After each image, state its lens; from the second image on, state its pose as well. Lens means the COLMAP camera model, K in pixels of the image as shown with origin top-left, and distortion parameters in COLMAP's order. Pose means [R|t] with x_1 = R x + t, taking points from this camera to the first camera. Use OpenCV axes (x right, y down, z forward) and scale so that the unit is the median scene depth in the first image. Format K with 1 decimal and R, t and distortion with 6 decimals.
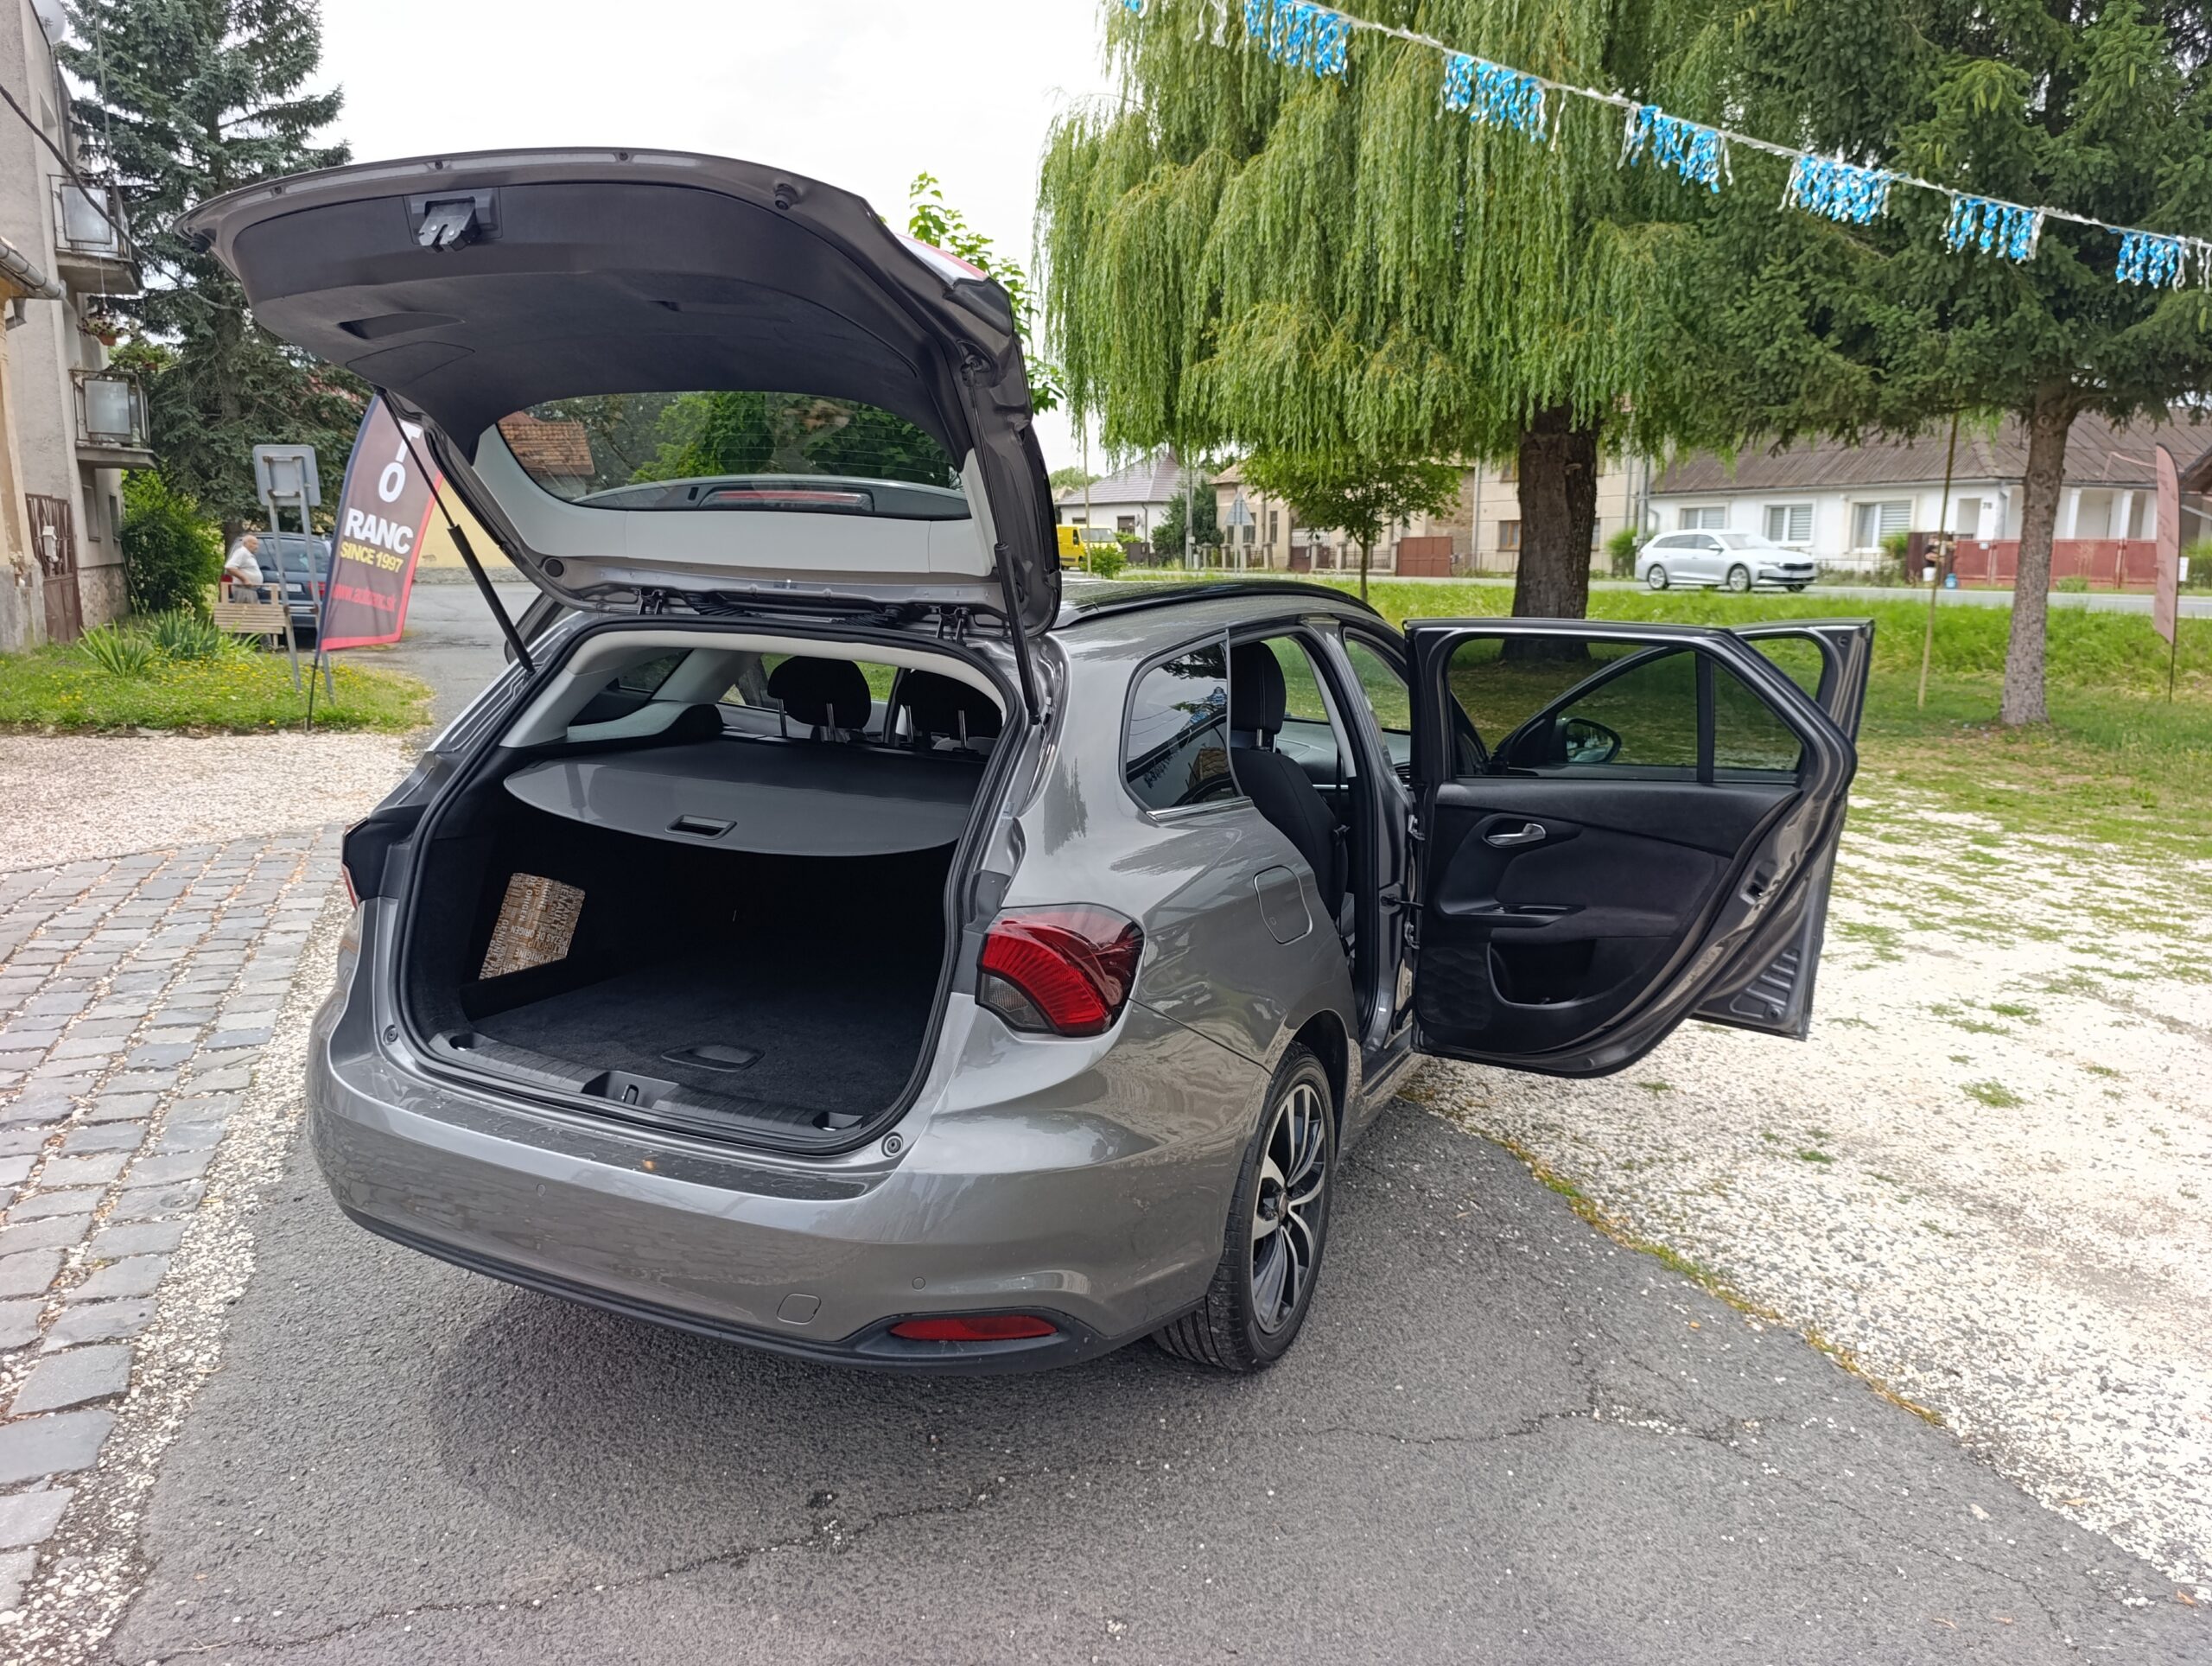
lens RADIAL K [[1508.7, 0, 1114.1], [0, 1508.7, 839.5], [0, 0, 1]] dist [0.021665, -0.035529]
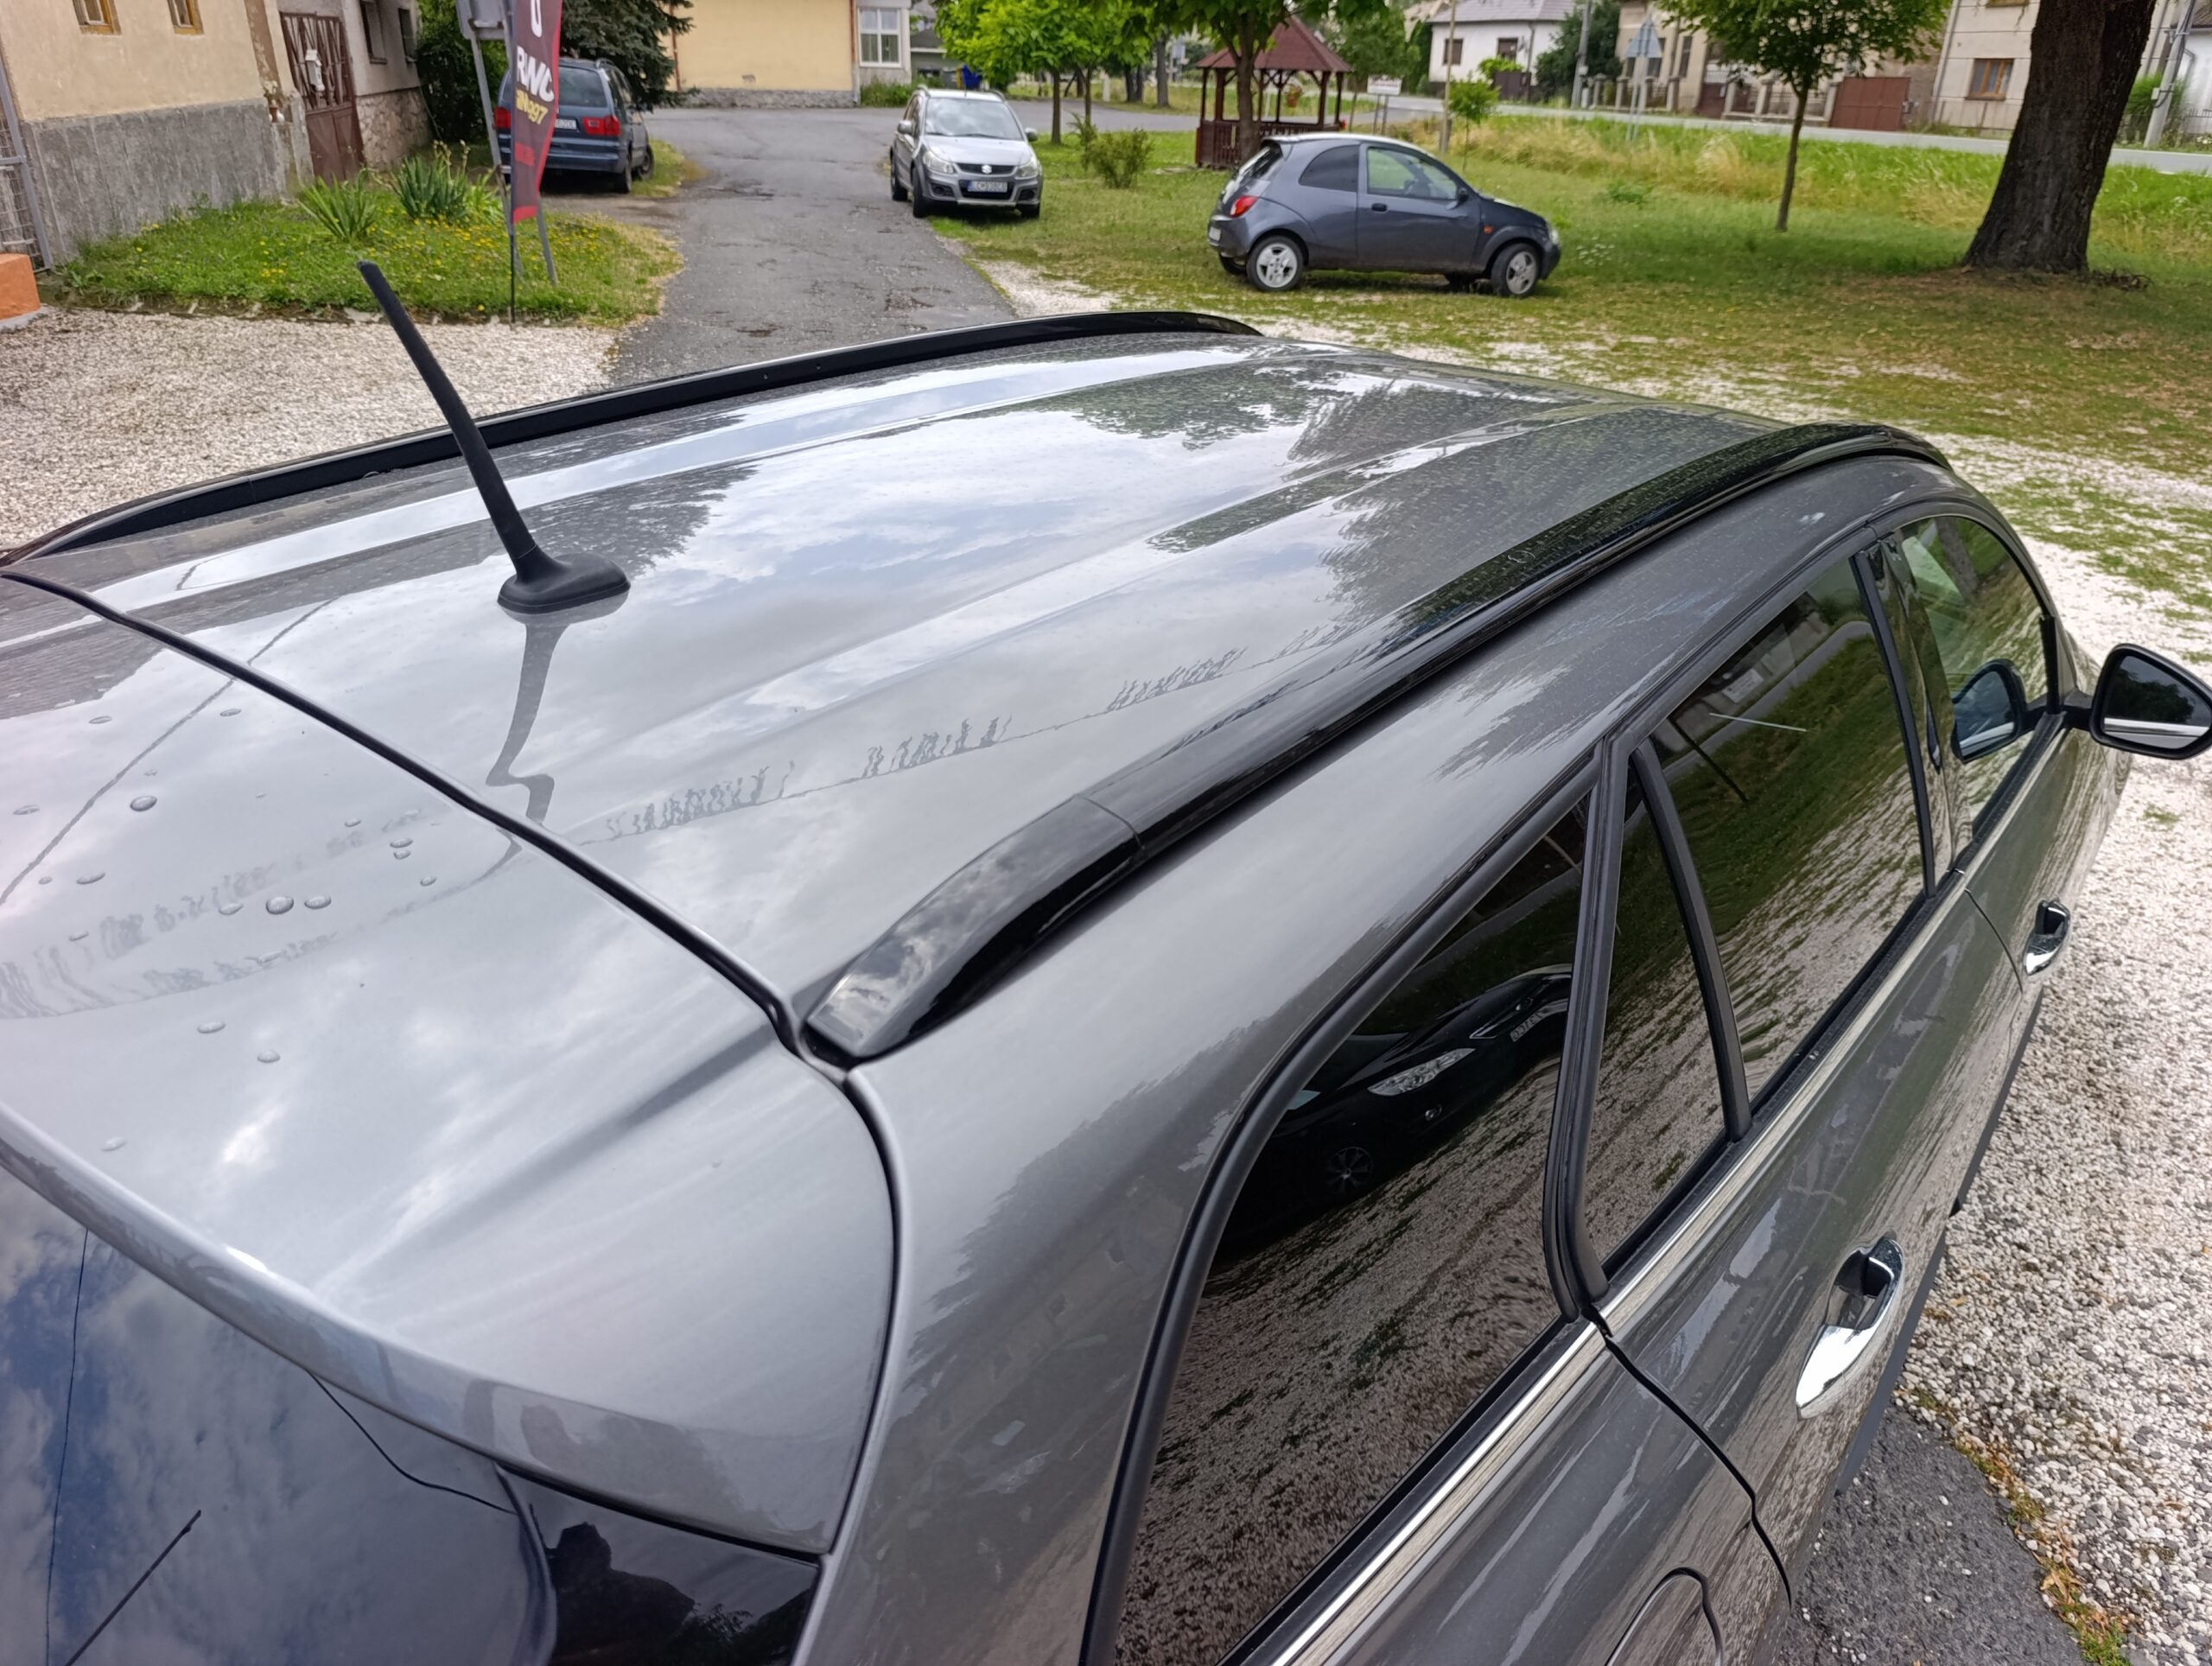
lens RADIAL K [[1527.2, 0, 1114.8], [0, 1527.2, 833.5], [0, 0, 1]] dist [0.001615, -0.013302]
pose [[0.976213, 0.113610, -0.184664, 0.005984], [-0.059695, 0.959640, 0.274821, -0.037911], [0.208433, -0.257261, 0.943596, 0.114925]]
